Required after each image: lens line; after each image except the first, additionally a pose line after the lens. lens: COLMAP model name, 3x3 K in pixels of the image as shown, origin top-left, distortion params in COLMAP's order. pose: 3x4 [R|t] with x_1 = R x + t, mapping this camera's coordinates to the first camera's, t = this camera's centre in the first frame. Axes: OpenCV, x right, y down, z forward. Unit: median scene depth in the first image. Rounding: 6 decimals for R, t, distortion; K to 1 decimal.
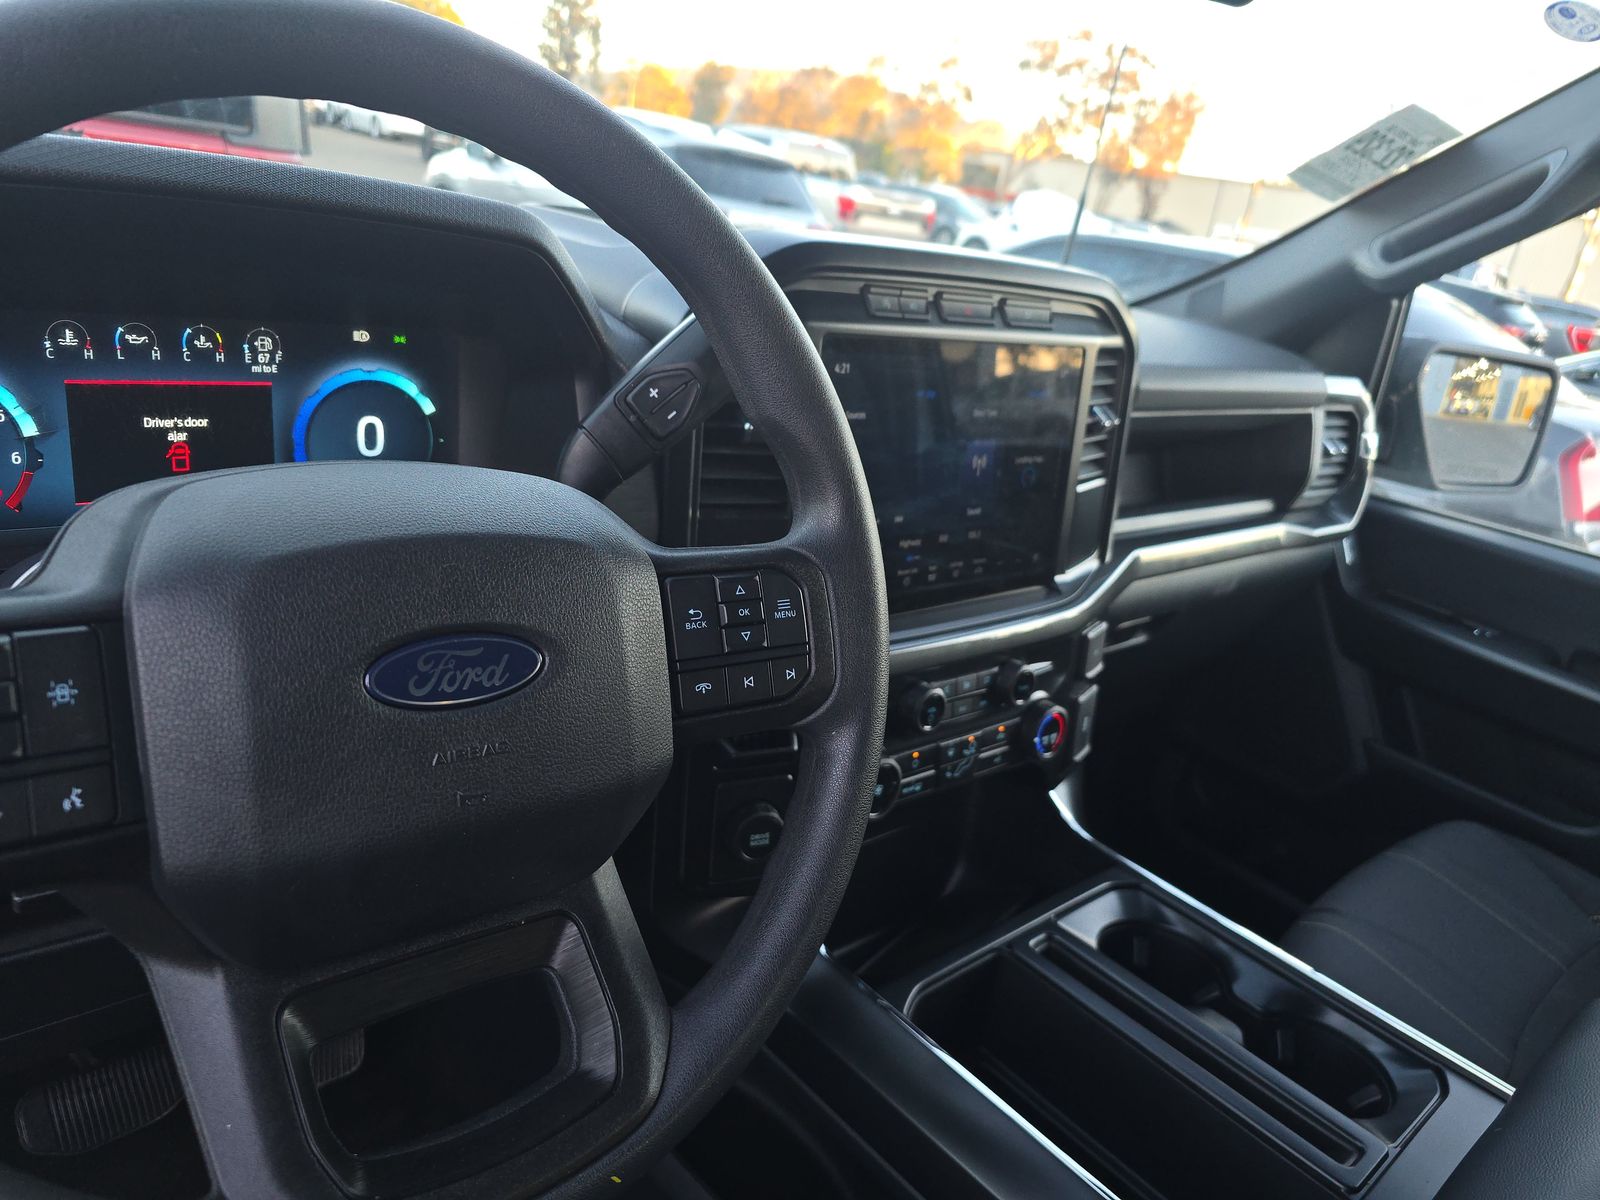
lens RADIAL K [[1070.5, 0, 806.2], [0, 1070.5, 603.2], [0, 0, 1]] dist [0.045573, -0.037241]
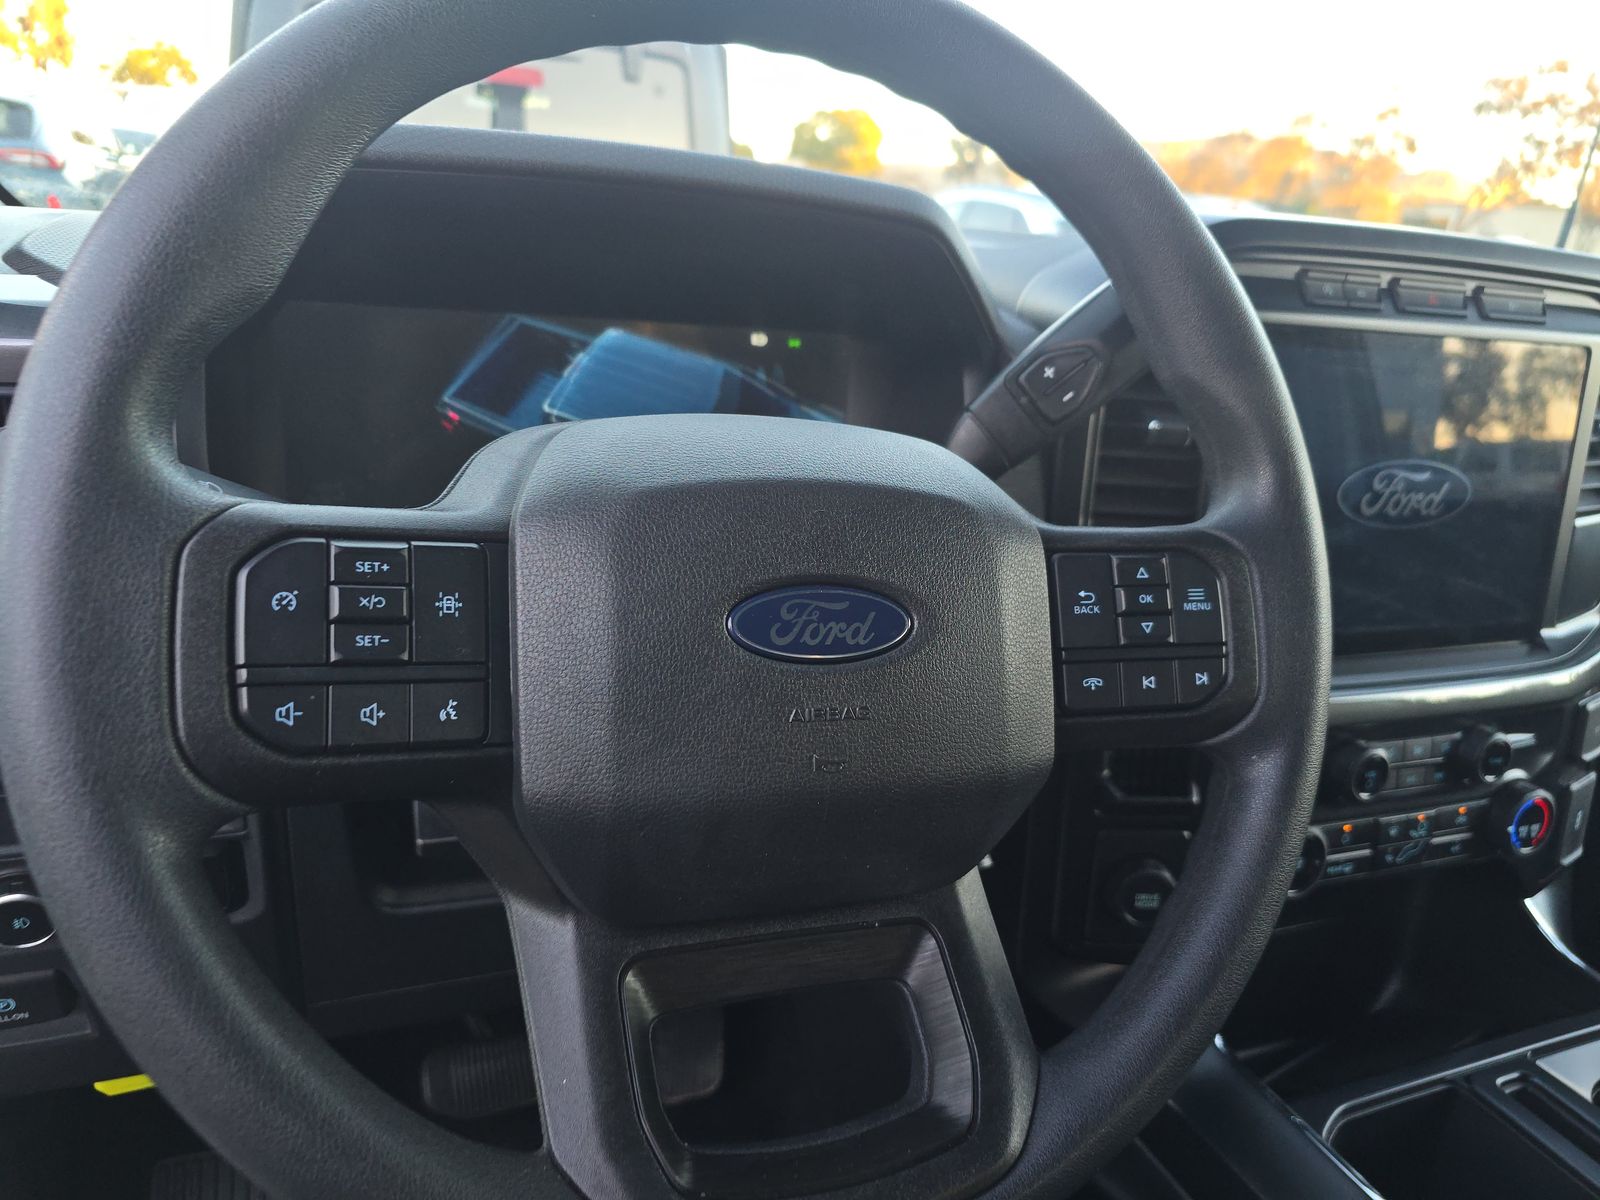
lens RADIAL K [[1098.6, 0, 820.7], [0, 1098.6, 597.1], [0, 0, 1]] dist [0.071943, -0.101741]
pose [[0.944376, 0.037924, -0.326673, -0.014953], [-0.059342, 0.996674, -0.055845, 0.067605], [0.323469, 0.072124, 0.943486, 0.085777]]
